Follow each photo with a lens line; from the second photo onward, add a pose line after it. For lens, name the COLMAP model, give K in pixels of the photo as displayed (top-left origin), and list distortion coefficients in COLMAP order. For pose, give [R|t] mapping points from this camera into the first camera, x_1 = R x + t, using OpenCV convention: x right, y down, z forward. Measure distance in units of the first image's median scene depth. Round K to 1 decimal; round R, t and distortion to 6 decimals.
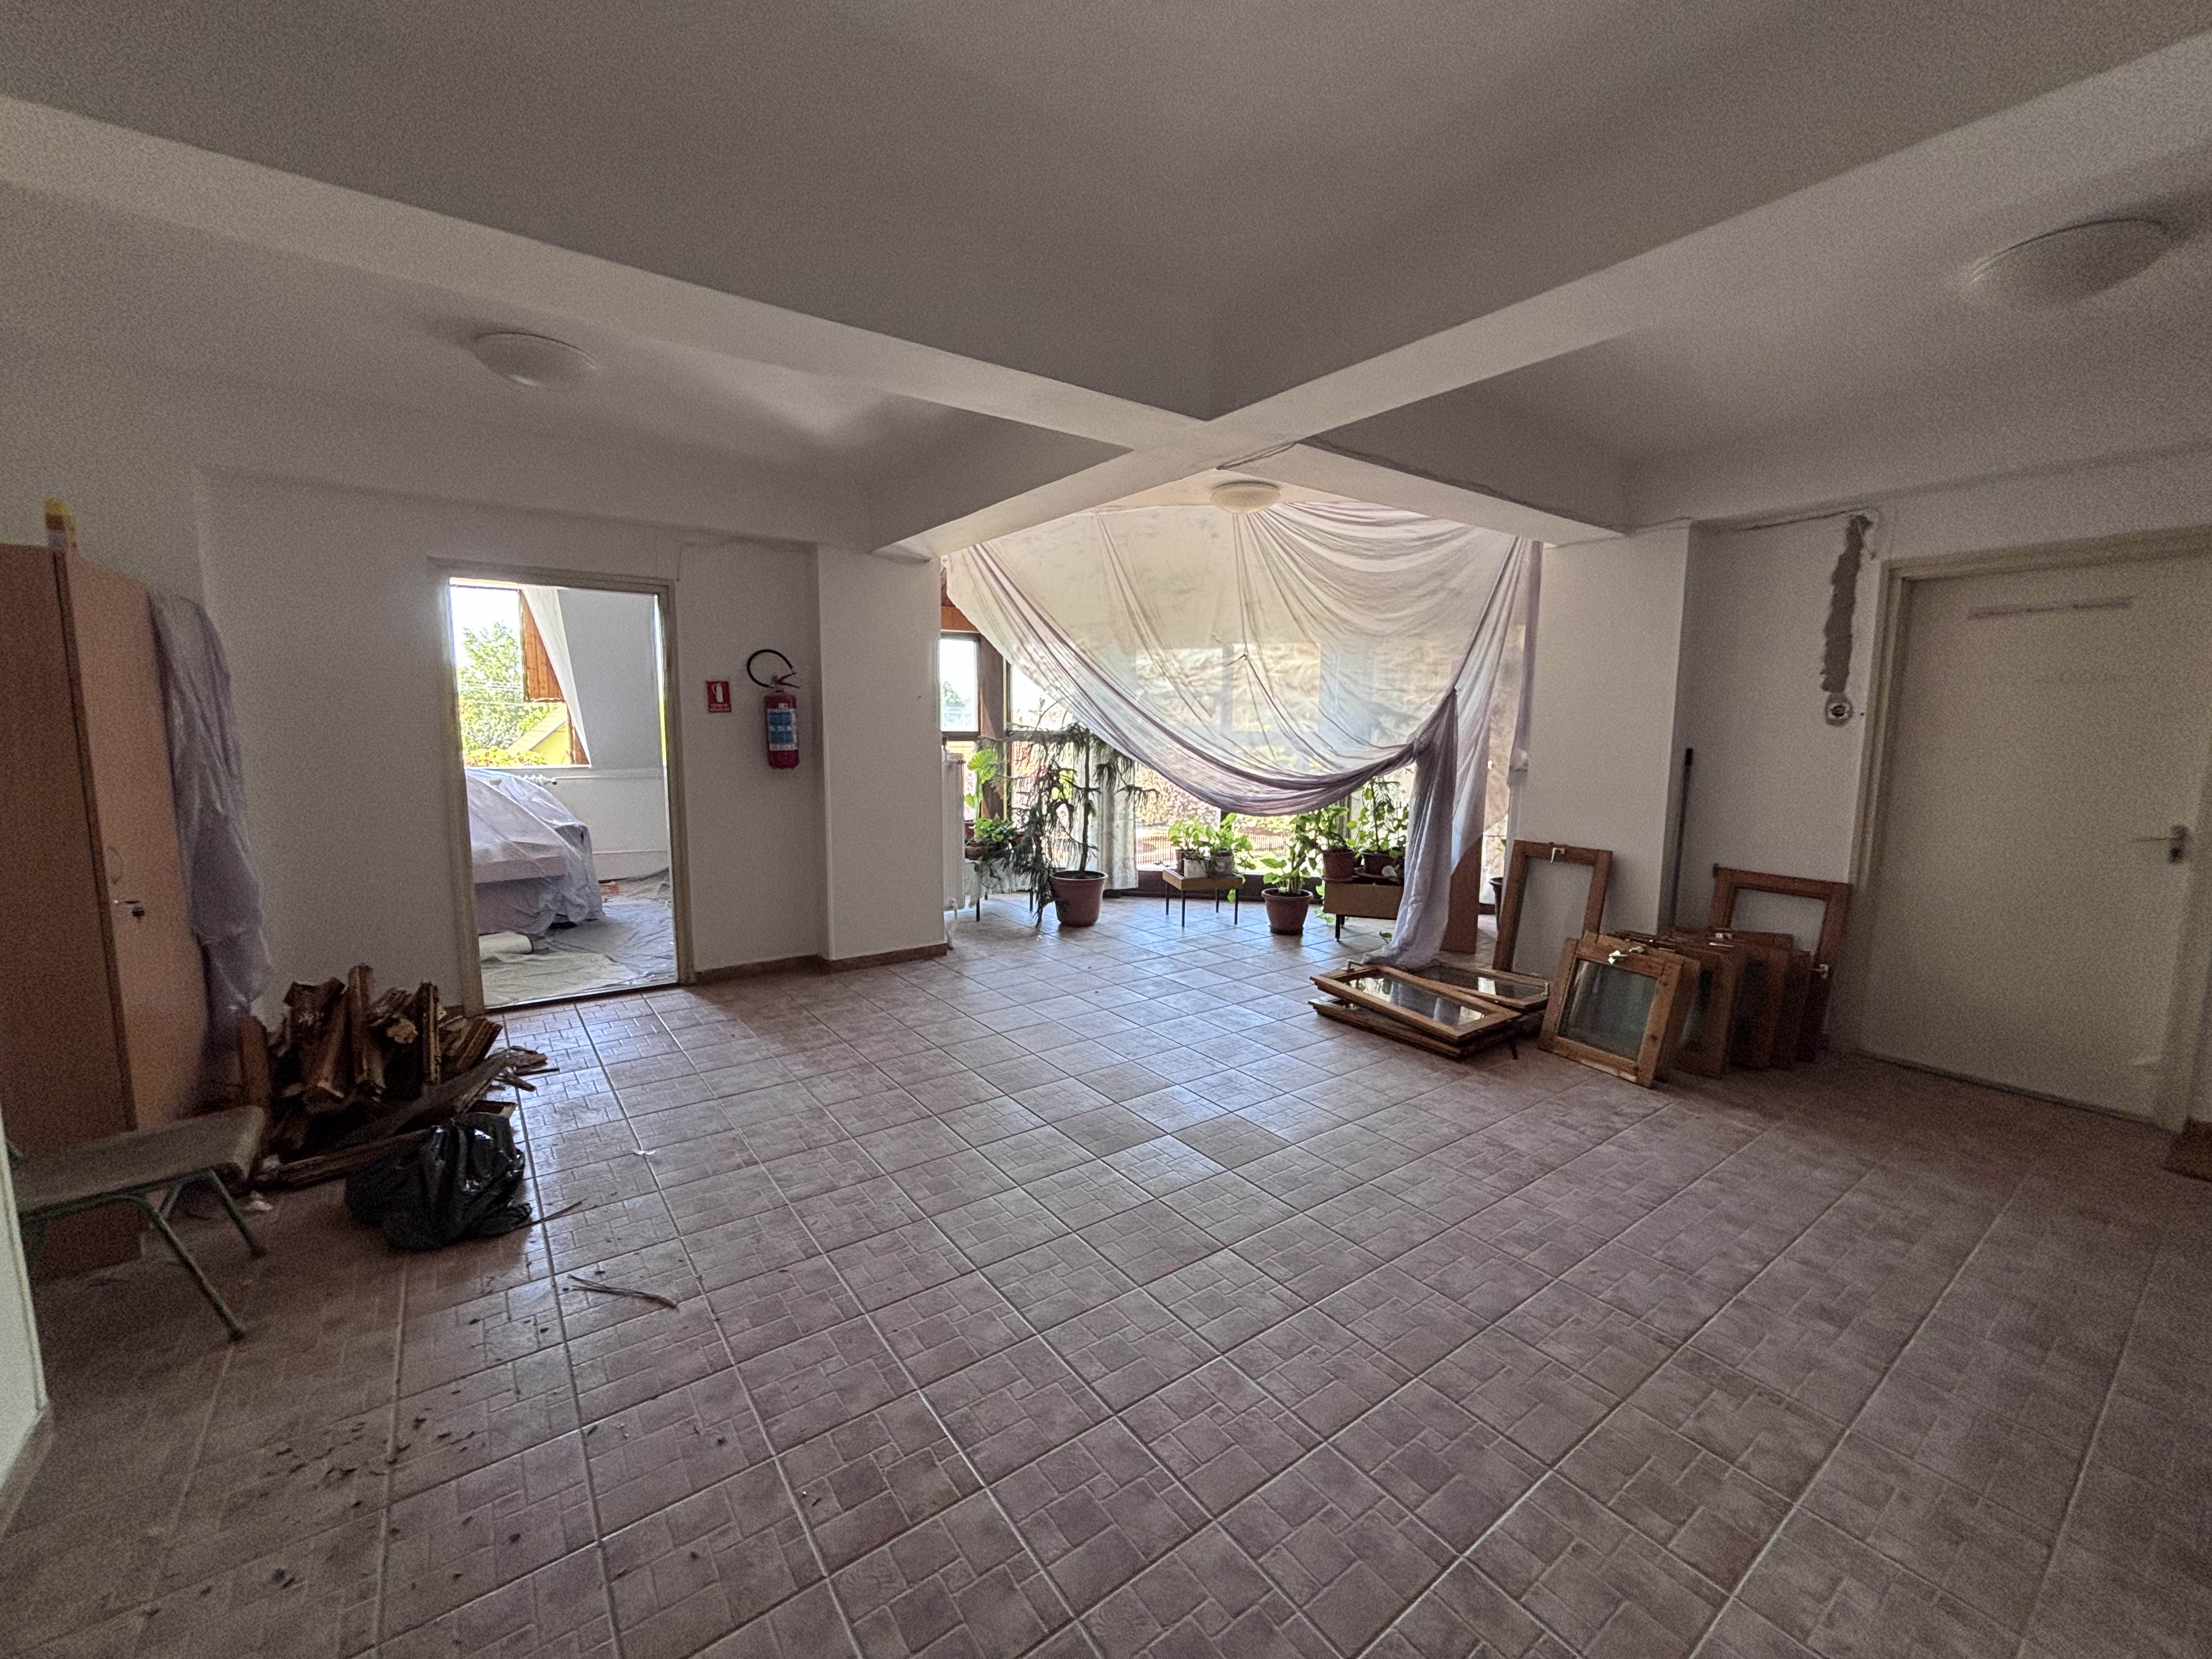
lens RADIAL K [[897.4, 0, 1104.2], [0, 897.4, 831.4], [0, 0, 1]] dist [-0.001579, -0.000062]
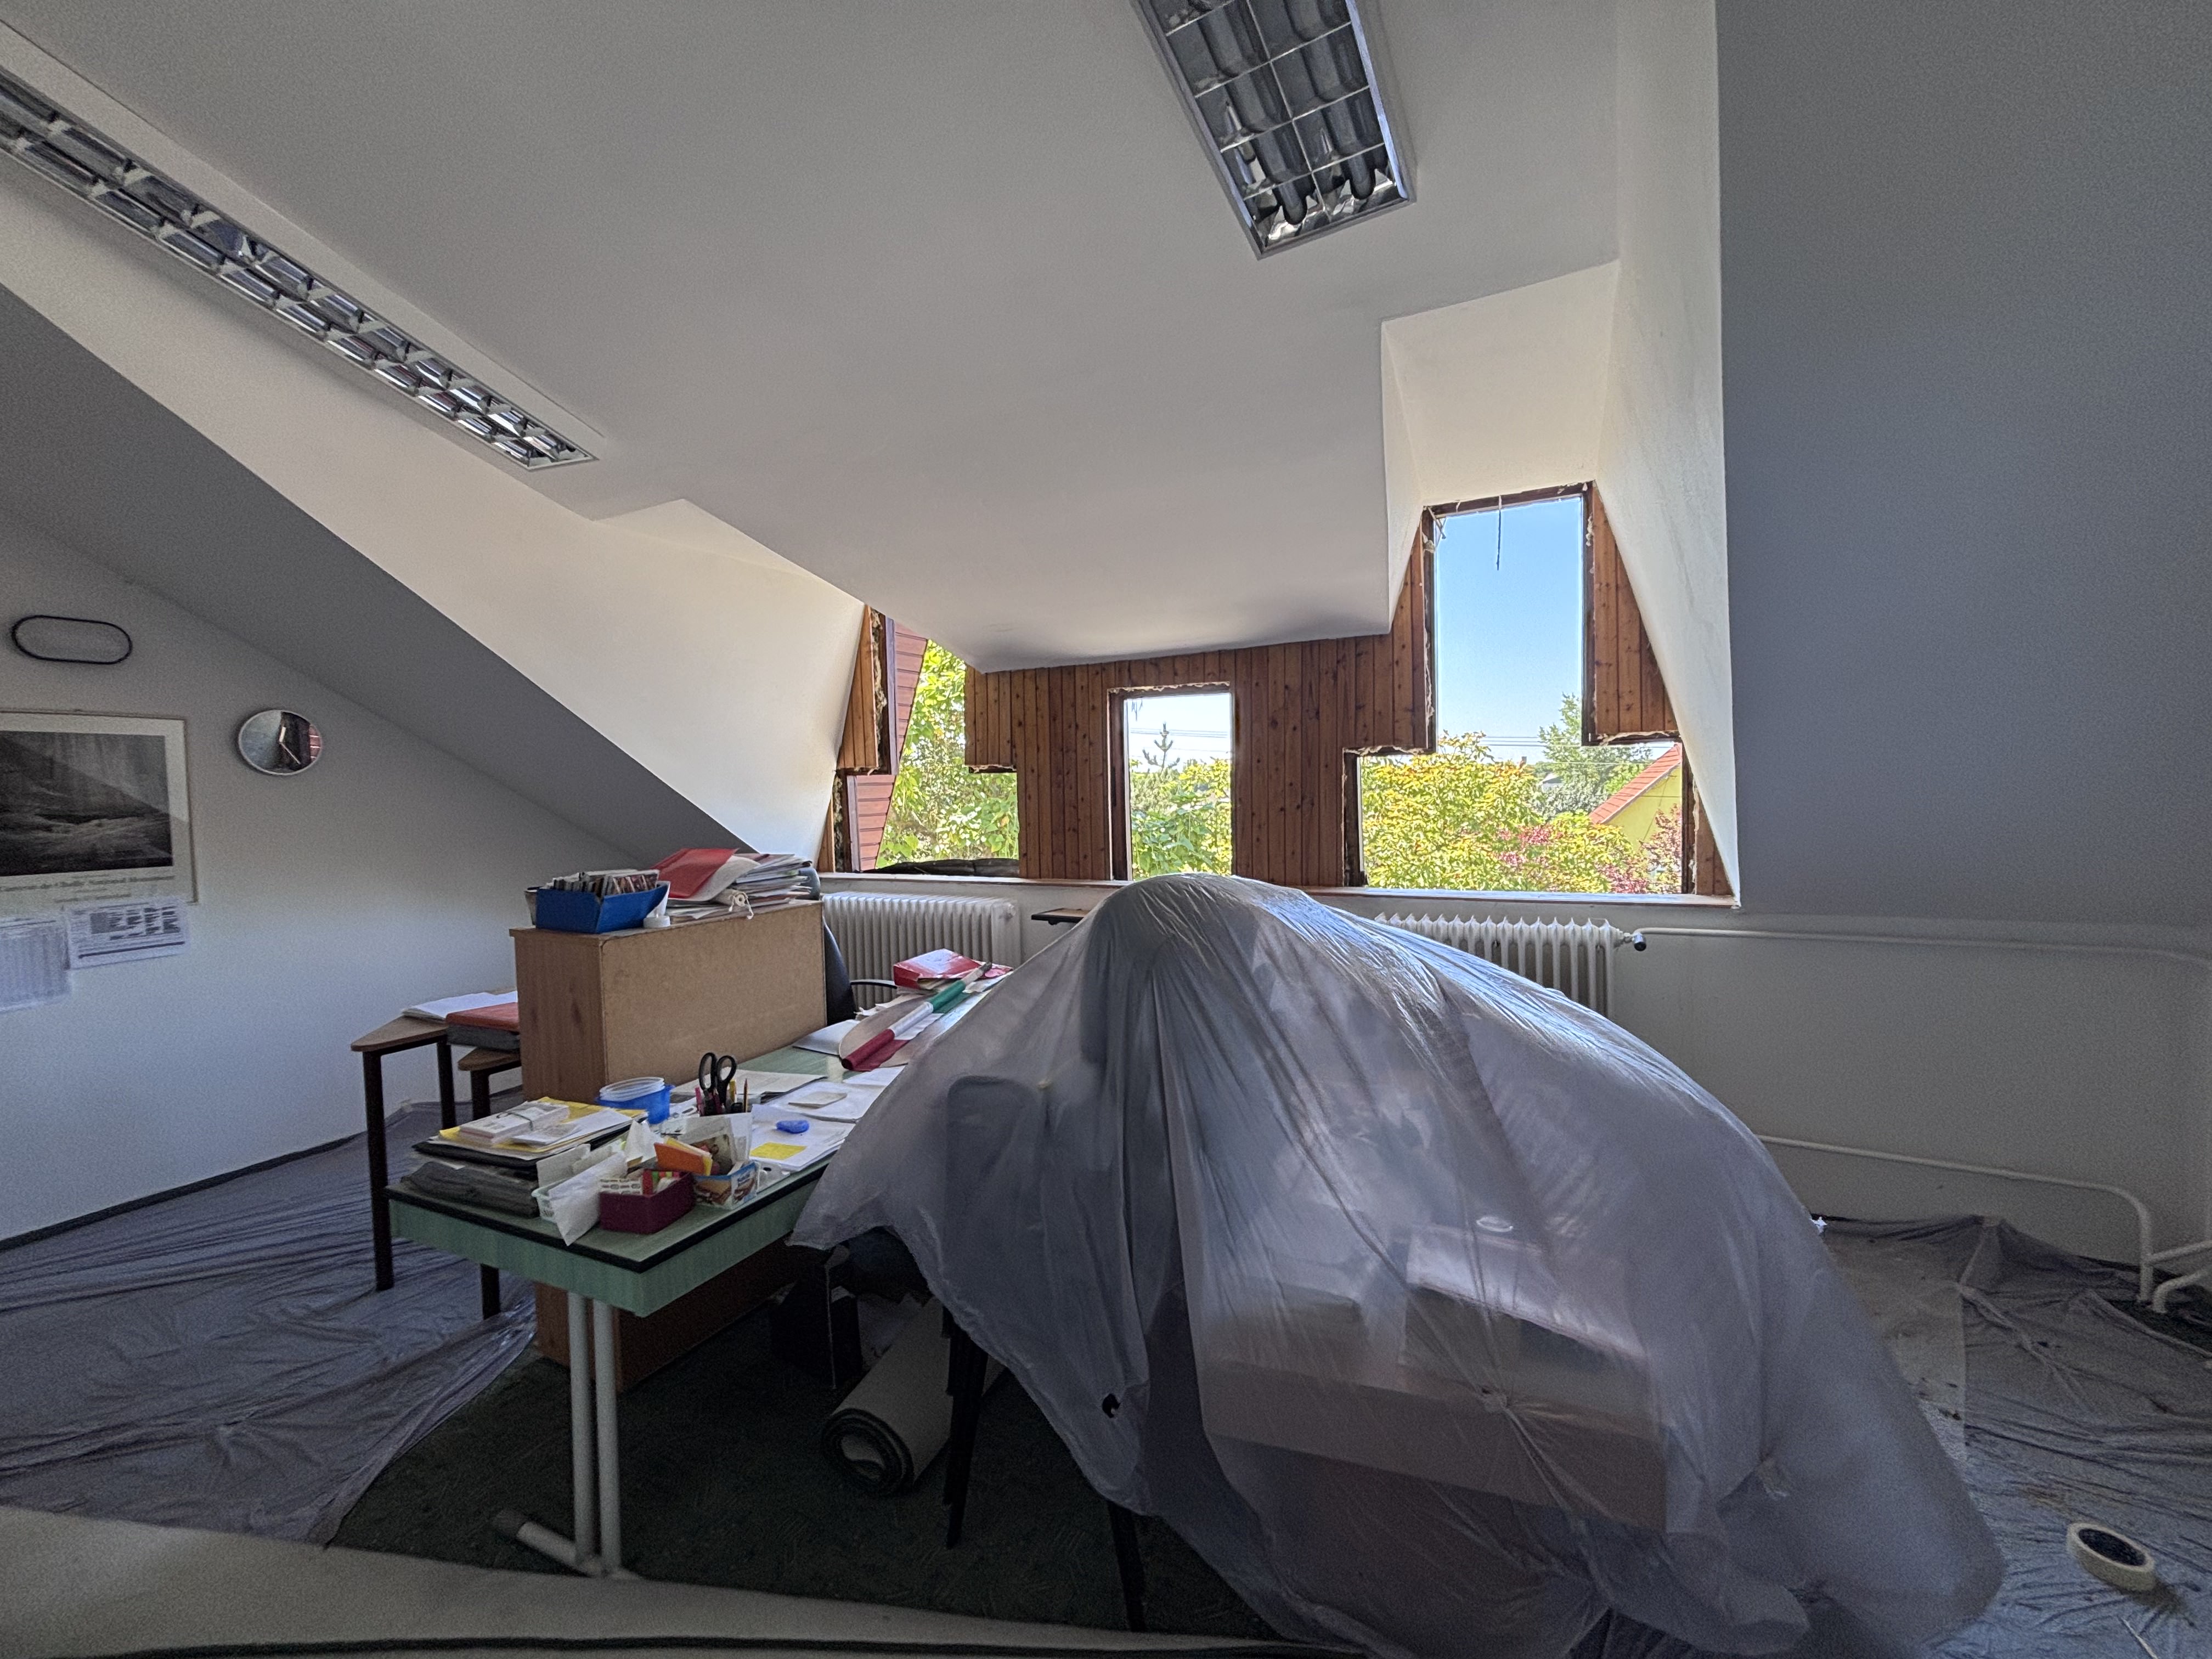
lens RADIAL K [[897.4, 0, 1107.7], [0, 897.4, 823.1], [0, 0, 1]] dist [-0.001579, -0.000062]
pose [[0.463615, 0.005603, -0.886019, -0.372111], [-0.076487, 0.996500, -0.033721, -0.076148], [0.882729, 0.083403, 0.462421, 0.605430]]
